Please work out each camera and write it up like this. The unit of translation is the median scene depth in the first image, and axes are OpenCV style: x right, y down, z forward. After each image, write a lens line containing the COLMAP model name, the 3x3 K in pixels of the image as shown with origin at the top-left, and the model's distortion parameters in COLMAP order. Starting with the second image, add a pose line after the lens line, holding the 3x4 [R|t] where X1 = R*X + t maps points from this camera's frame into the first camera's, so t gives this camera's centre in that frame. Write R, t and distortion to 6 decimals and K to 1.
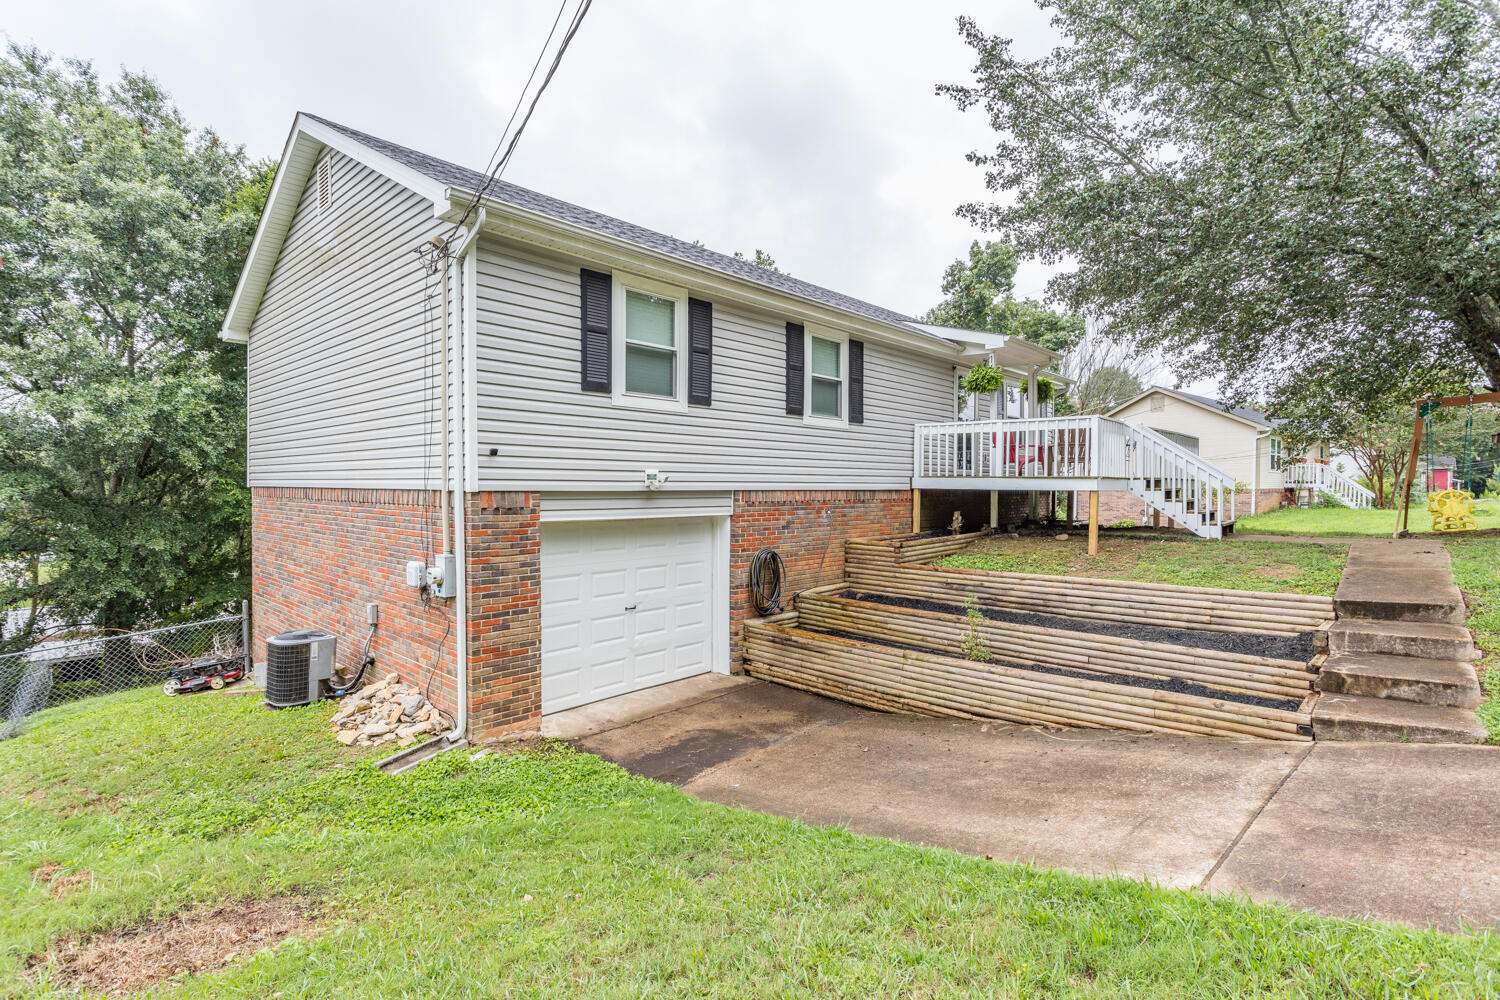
lens RADIAL K [[720.3, 0, 754.2], [0, 720.3, 495.4], [0, 0, 1]] dist [0.007243, 0.000974]
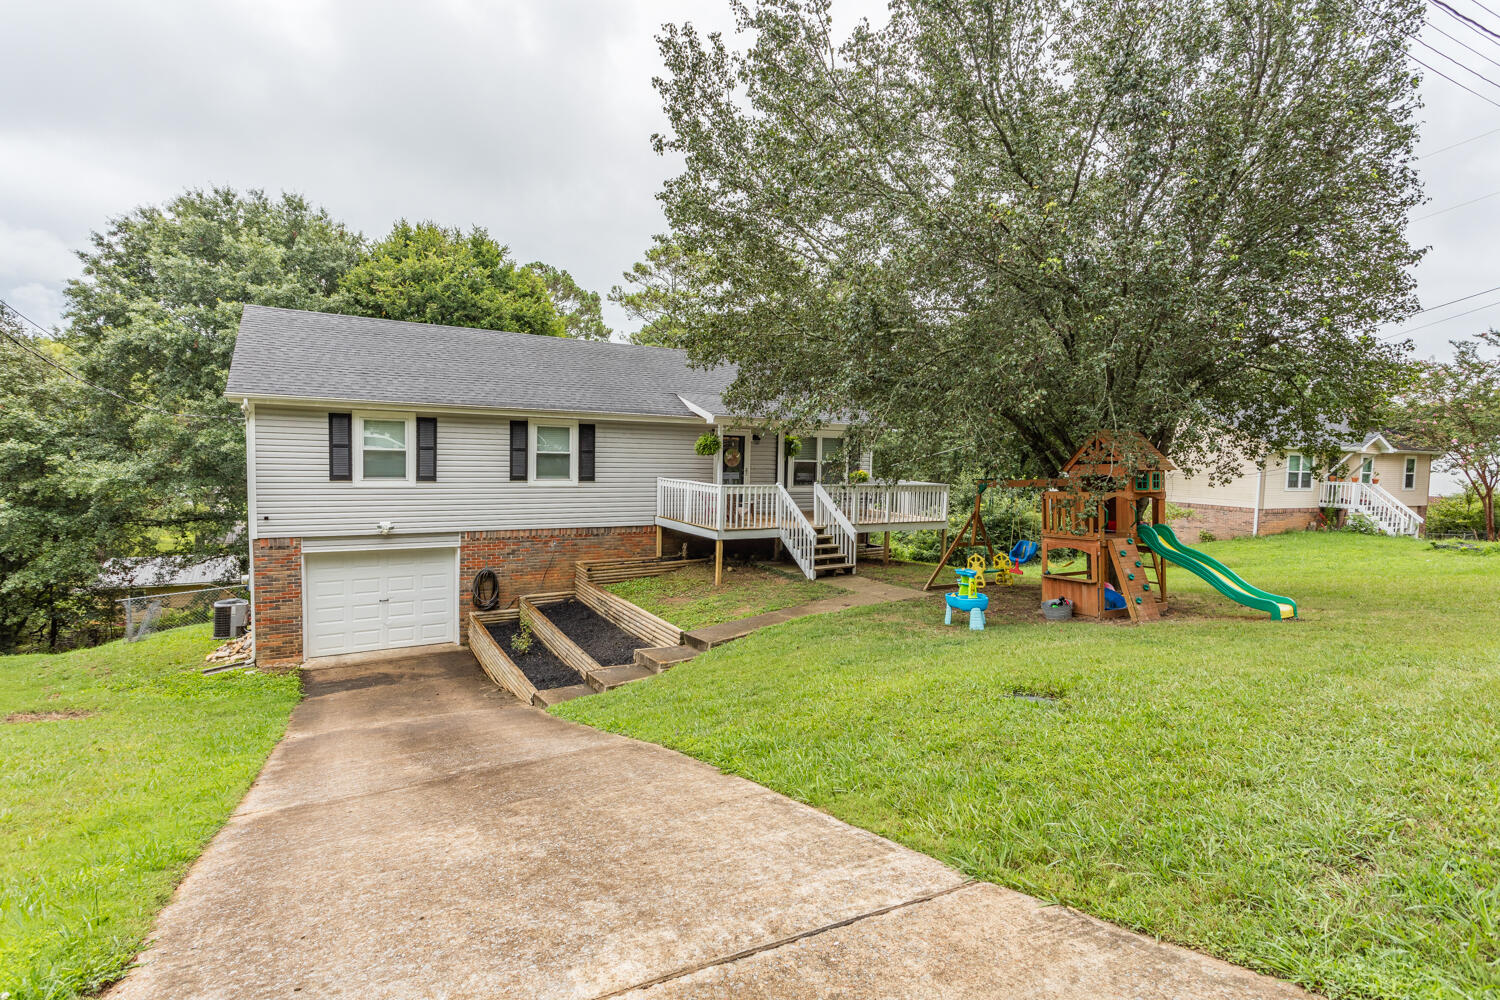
lens RADIAL K [[720.3, 0, 747.6], [0, 720.3, 502.9], [0, 0, 1]] dist [0.007243, 0.000974]
pose [[0.961015, 0.041741, -0.273327, 1.079082], [-0.026907, 0.997966, 0.057797, -0.190185], [0.275184, -0.048190, 0.960183, -0.381745]]
